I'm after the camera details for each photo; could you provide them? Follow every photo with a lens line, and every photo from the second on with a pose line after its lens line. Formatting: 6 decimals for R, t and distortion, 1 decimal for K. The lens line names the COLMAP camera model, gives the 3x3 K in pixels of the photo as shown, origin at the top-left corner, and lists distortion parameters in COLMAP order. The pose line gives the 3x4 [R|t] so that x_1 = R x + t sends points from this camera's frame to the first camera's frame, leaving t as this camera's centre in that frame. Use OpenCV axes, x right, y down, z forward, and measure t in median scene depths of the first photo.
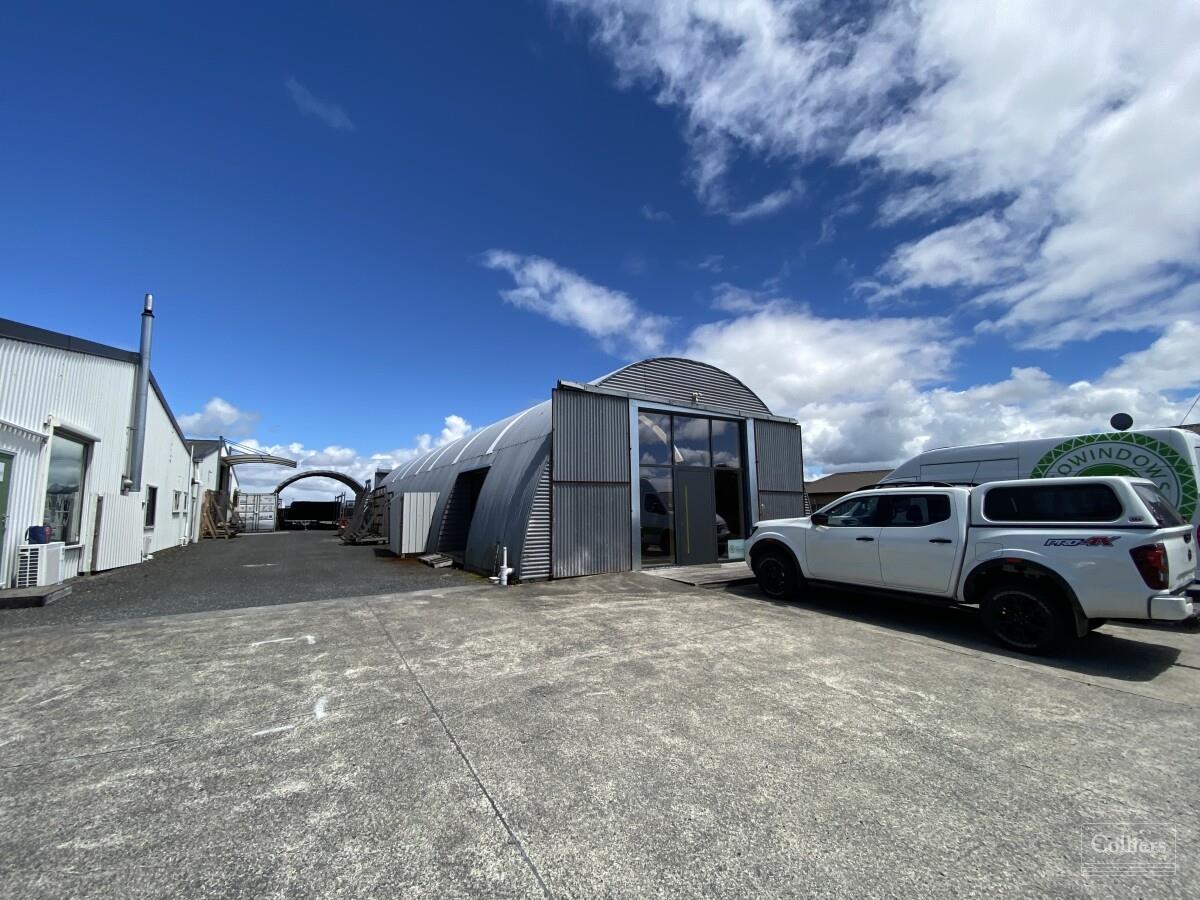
lens RADIAL K [[484.8, 0, 600.0], [0, 484.8, 450.0], [0, 0, 1]] dist [-0.000880, -0.000235]
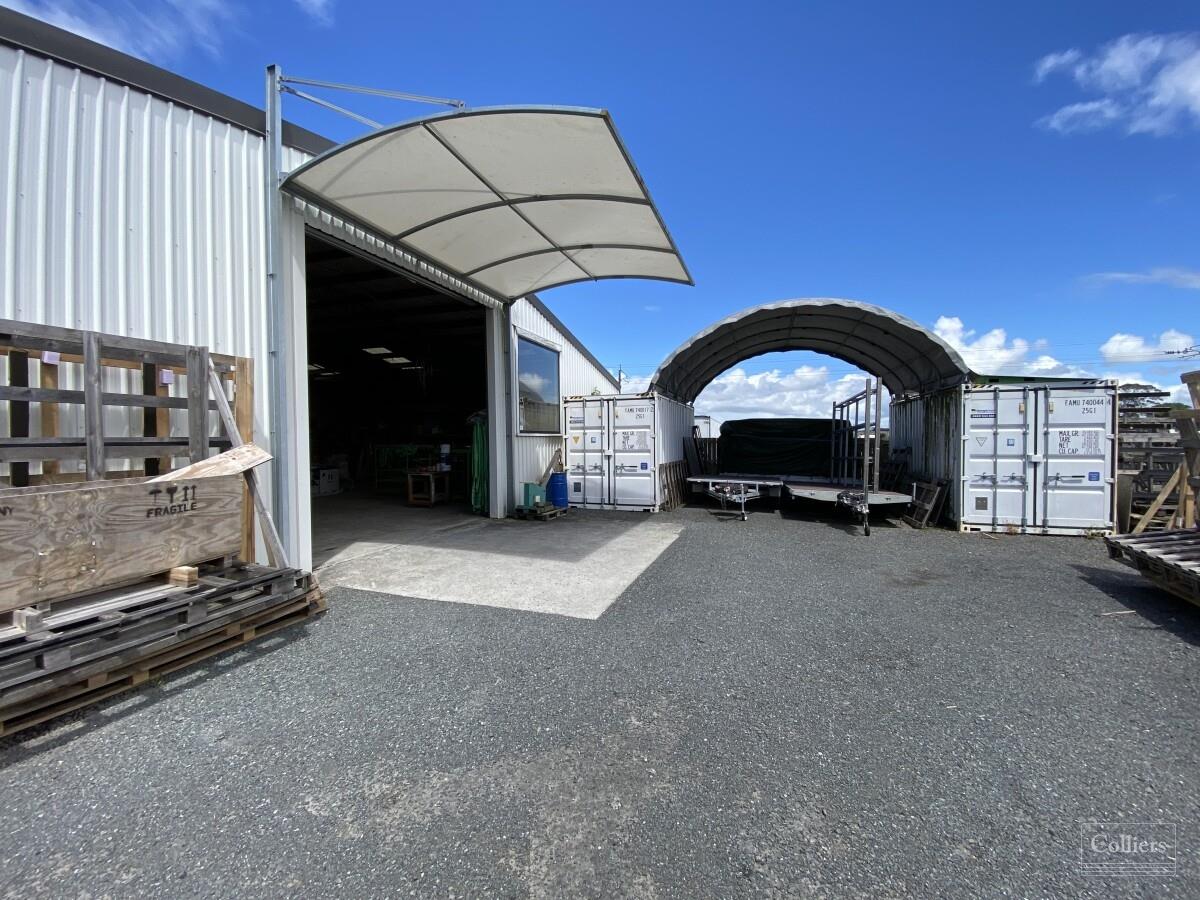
lens RADIAL K [[484.8, 0, 600.0], [0, 484.8, 450.0], [0, 0, 1]] dist [-0.000880, -0.000235]
pose [[0.600069, 0.013438, -0.799835, -0.424310], [0.098614, 0.990990, 0.090633, 0.091130], [0.793846, -0.133261, 0.593337, 0.755060]]
